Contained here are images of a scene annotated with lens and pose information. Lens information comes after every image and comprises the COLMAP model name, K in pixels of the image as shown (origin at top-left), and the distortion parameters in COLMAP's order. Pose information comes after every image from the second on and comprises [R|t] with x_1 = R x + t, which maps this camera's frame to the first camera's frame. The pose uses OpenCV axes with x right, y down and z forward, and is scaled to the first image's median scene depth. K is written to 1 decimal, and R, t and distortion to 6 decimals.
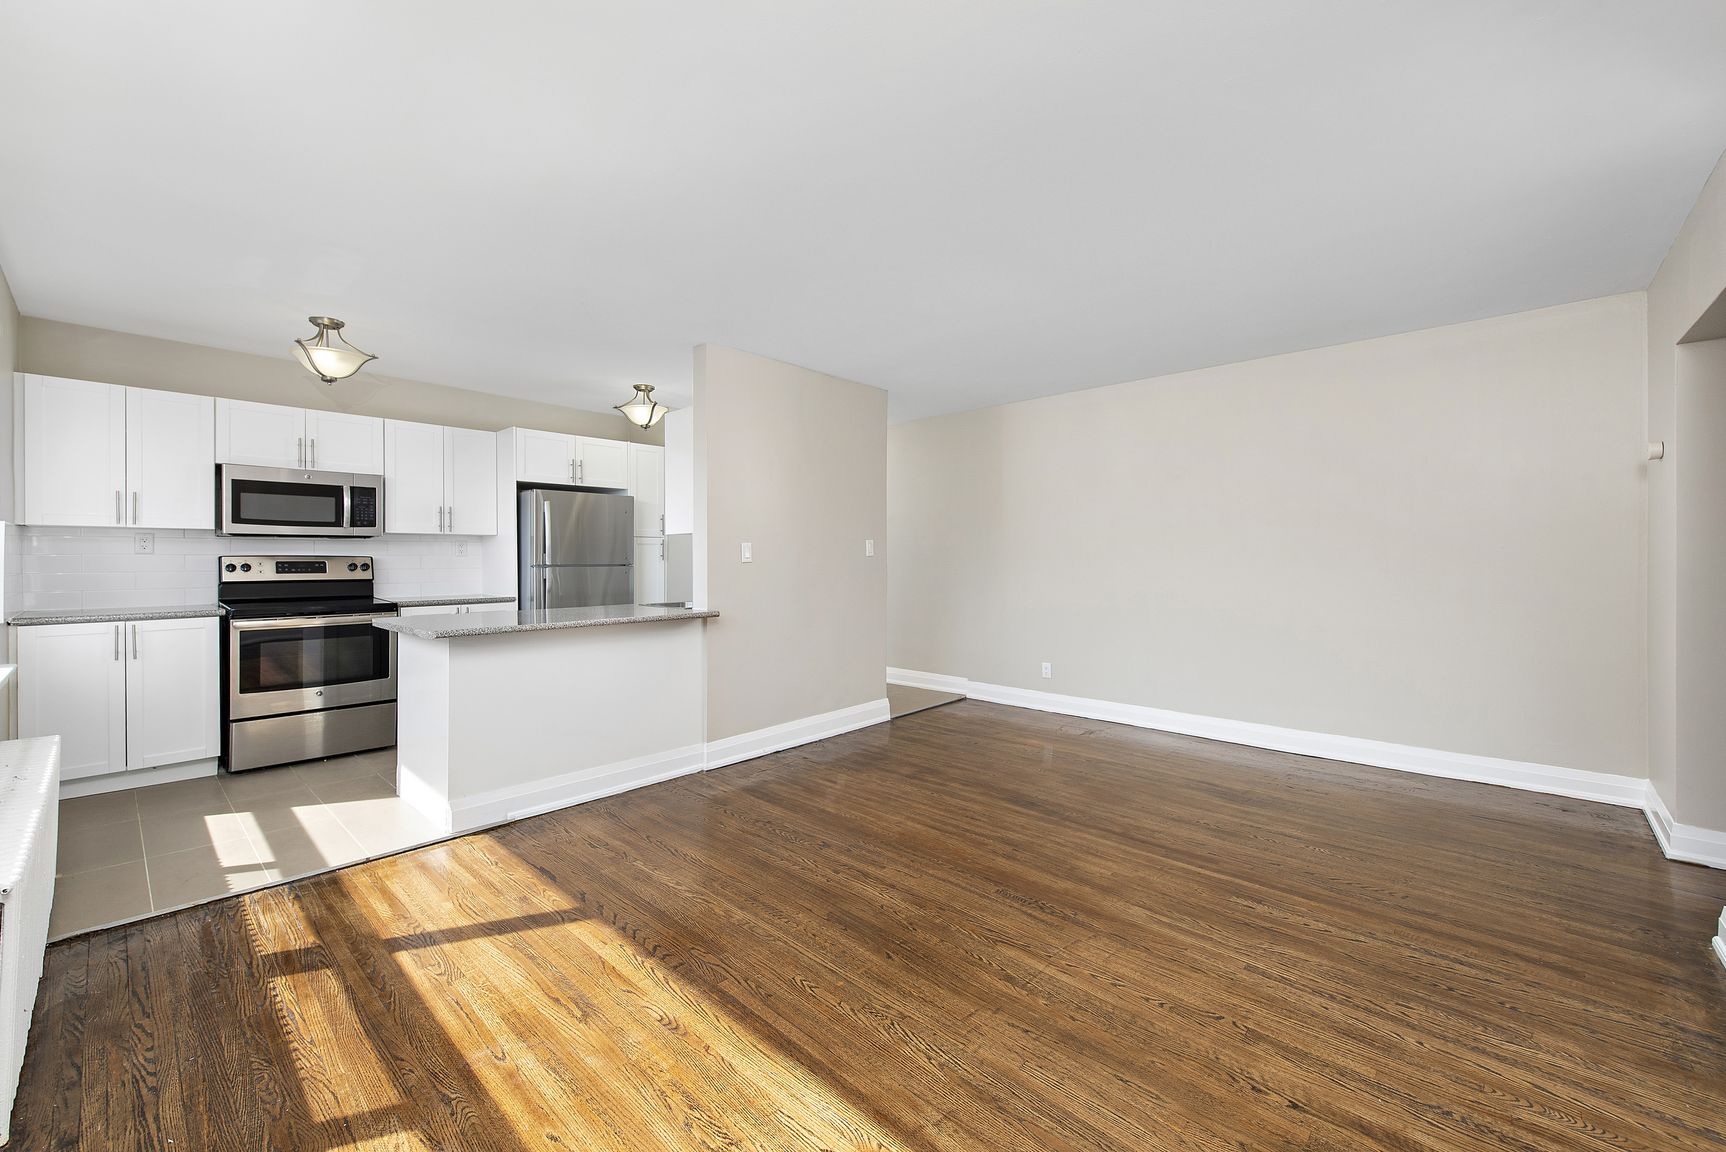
lens RADIAL K [[675.5, 0, 872.4], [0, 675.5, 559.4], [0, 0, 1]] dist [-0.002399, -0.000820]
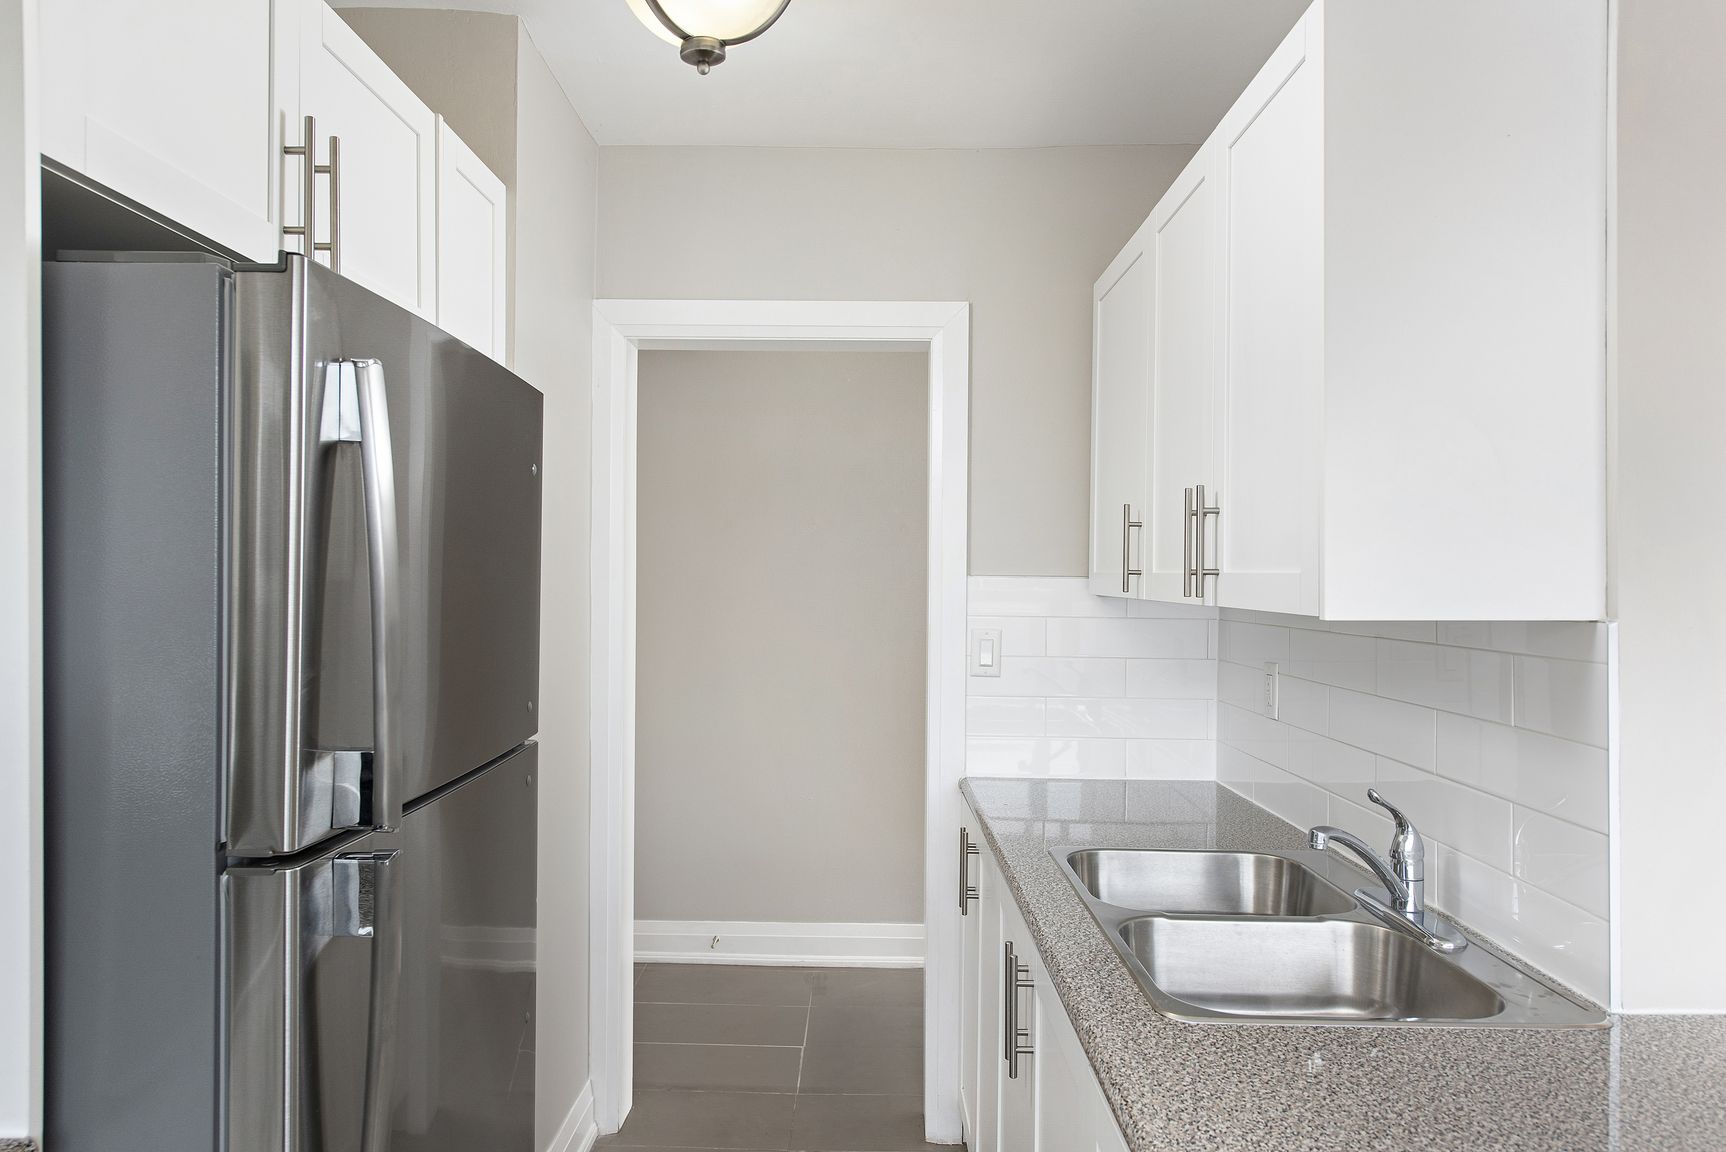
lens RADIAL K [[1158.5, 0, 865.7], [0, 1158.5, 572.2], [0, 0, 1]] dist [-0.004141, -0.000529]
pose [[0.786041, 0.009611, 0.618099, -0.635451], [-0.006069, 0.999951, -0.007829, -0.049612], [-0.618144, 0.002403, 0.786061, 0.875375]]
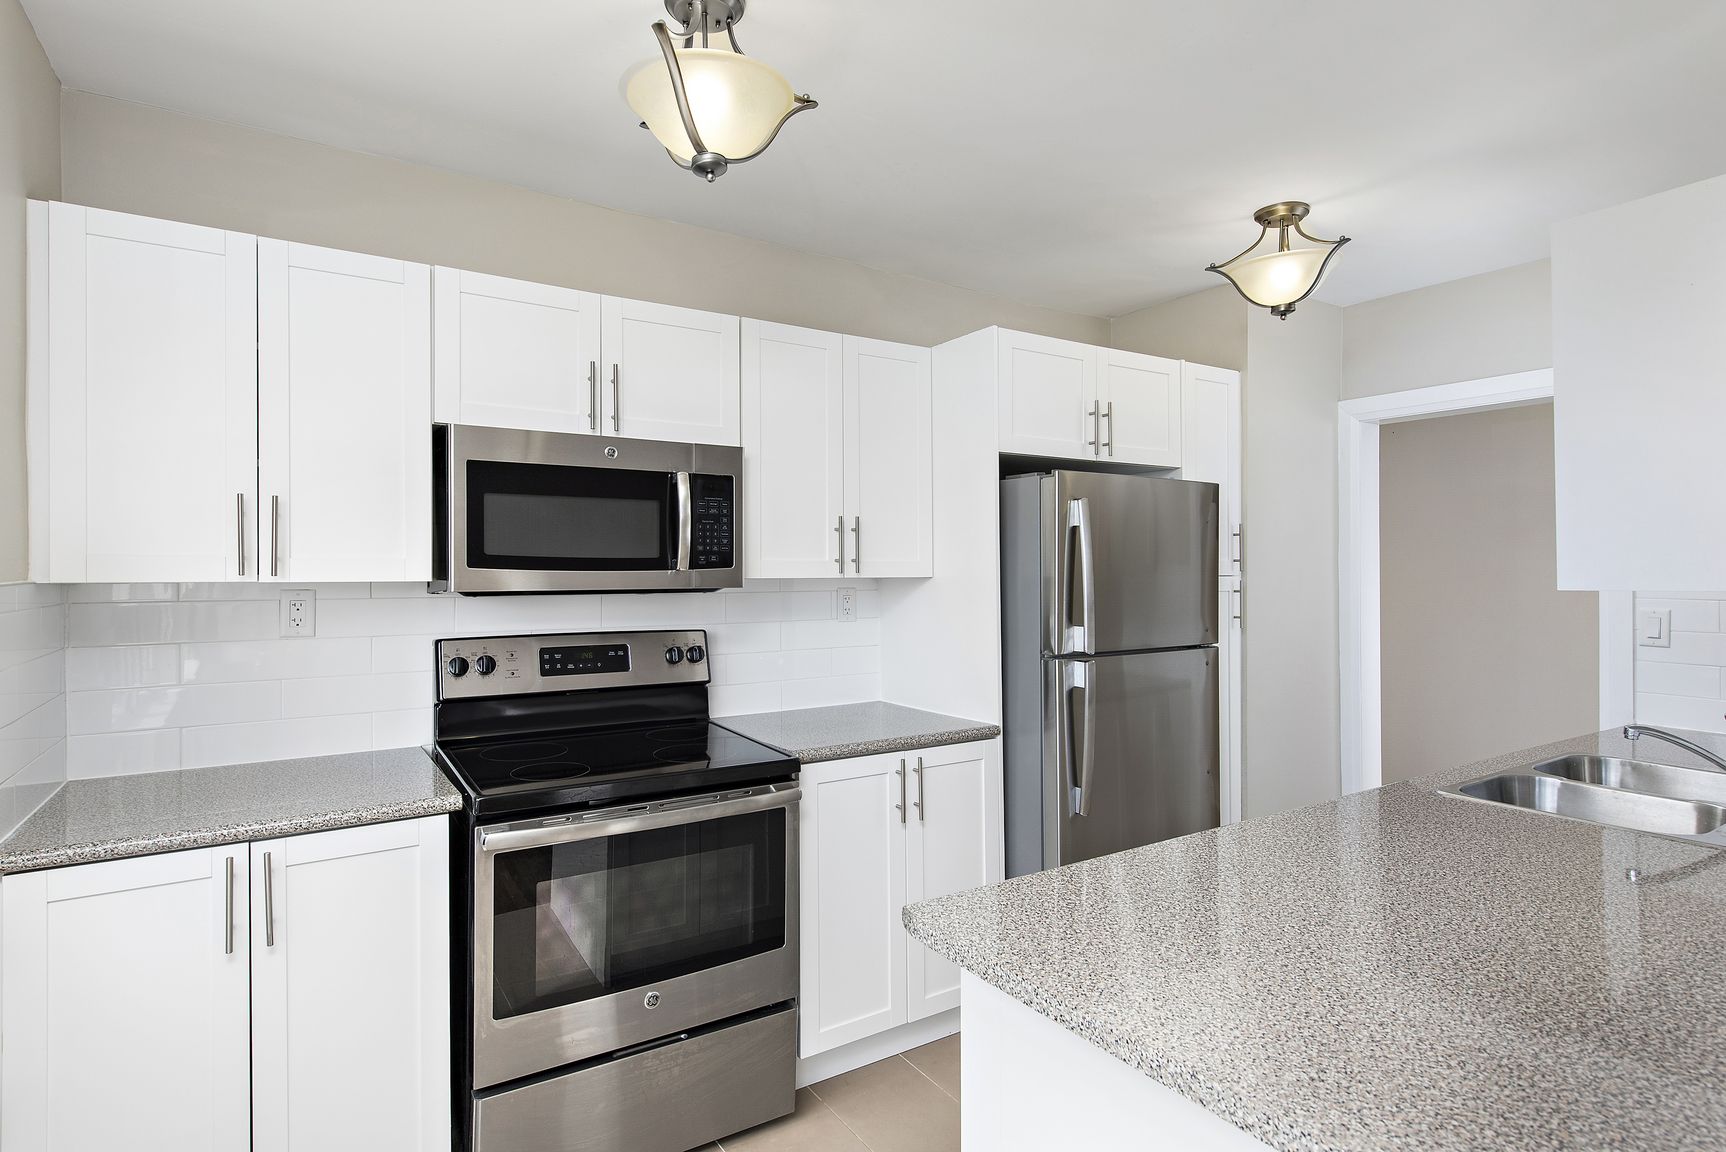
lens RADIAL K [[903.1, 0, 862.2], [0, 903.1, 575.1], [0, 0, 1]] dist [0.005803, 0.000925]
pose [[0.959960, 0.004564, -0.280101, -0.531781], [-0.003038, 0.999978, 0.005882, -0.050167], [0.280122, -0.004795, 0.959953, 0.506221]]
